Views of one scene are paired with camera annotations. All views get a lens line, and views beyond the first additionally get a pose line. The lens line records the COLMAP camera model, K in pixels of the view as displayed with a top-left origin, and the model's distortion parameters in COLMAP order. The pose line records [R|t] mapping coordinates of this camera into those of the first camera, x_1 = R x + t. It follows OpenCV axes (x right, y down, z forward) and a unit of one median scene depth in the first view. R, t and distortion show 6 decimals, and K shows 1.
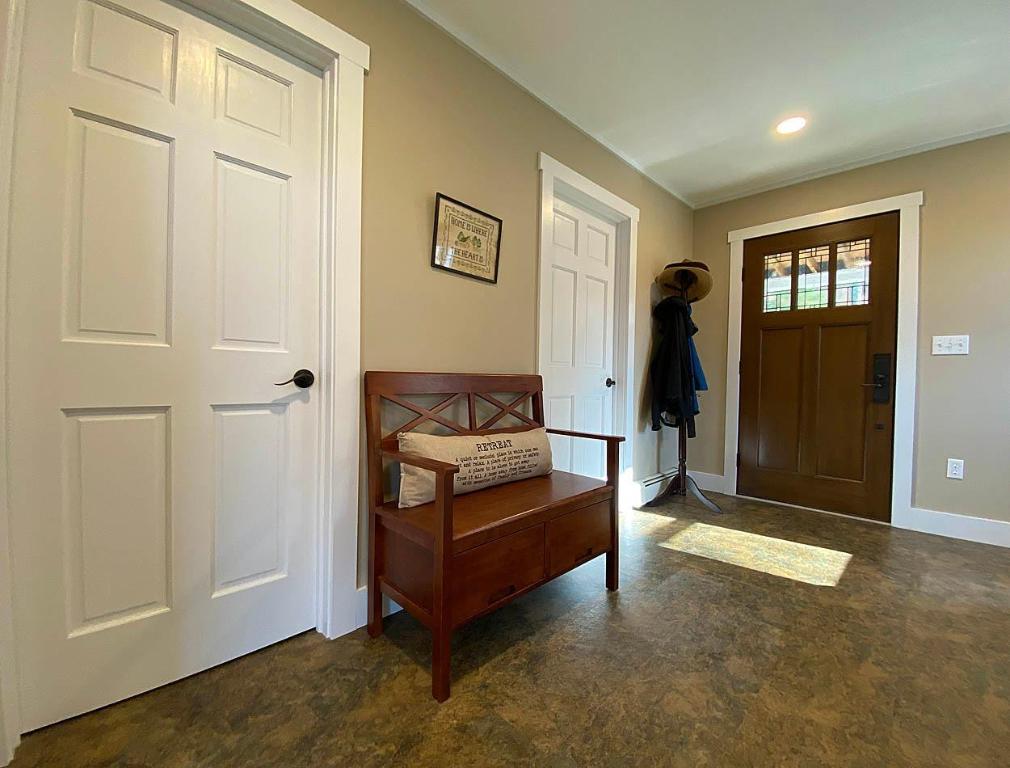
lens RADIAL K [[410.1, 0, 505.0], [0, 410.1, 384.0], [0, 0, 1]] dist [0.000391, -0.012682]
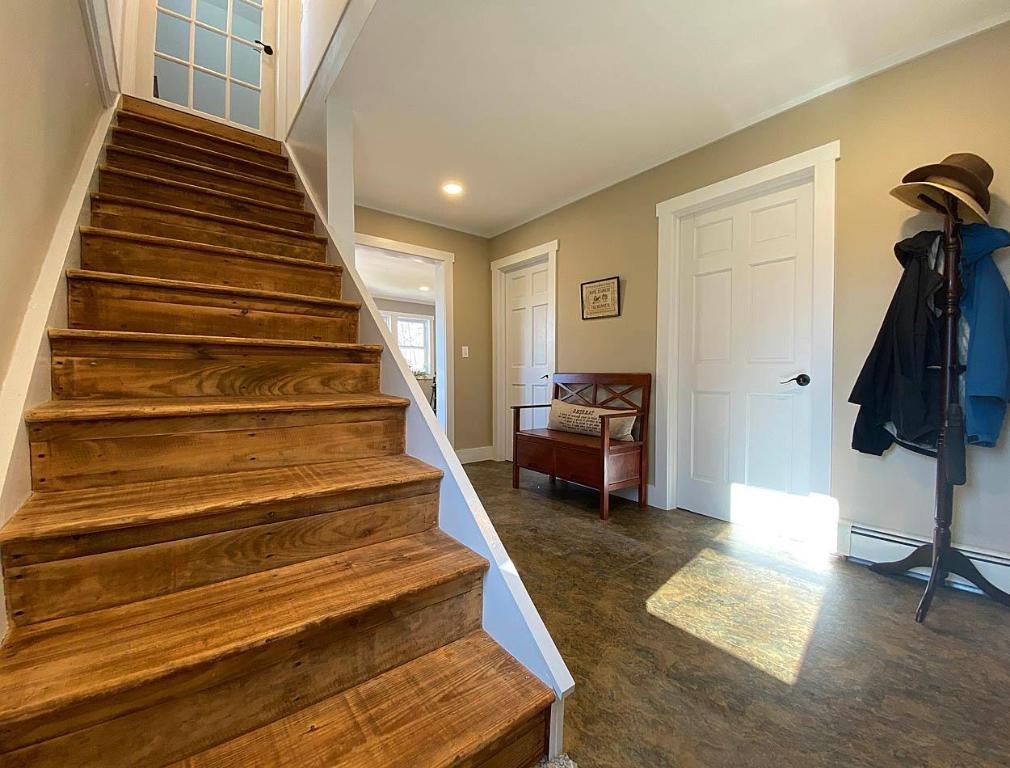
lens RADIAL K [[417.0, 0, 508.4], [0, 417.0, 389.4], [0, 0, 1]] dist [0.001793, -0.000061]
pose [[-0.112698, 0.008197, -0.993595, 1.681064], [-0.019623, 0.999753, 0.010473, 0.031063], [0.993435, 0.020677, -0.112509, 0.786523]]
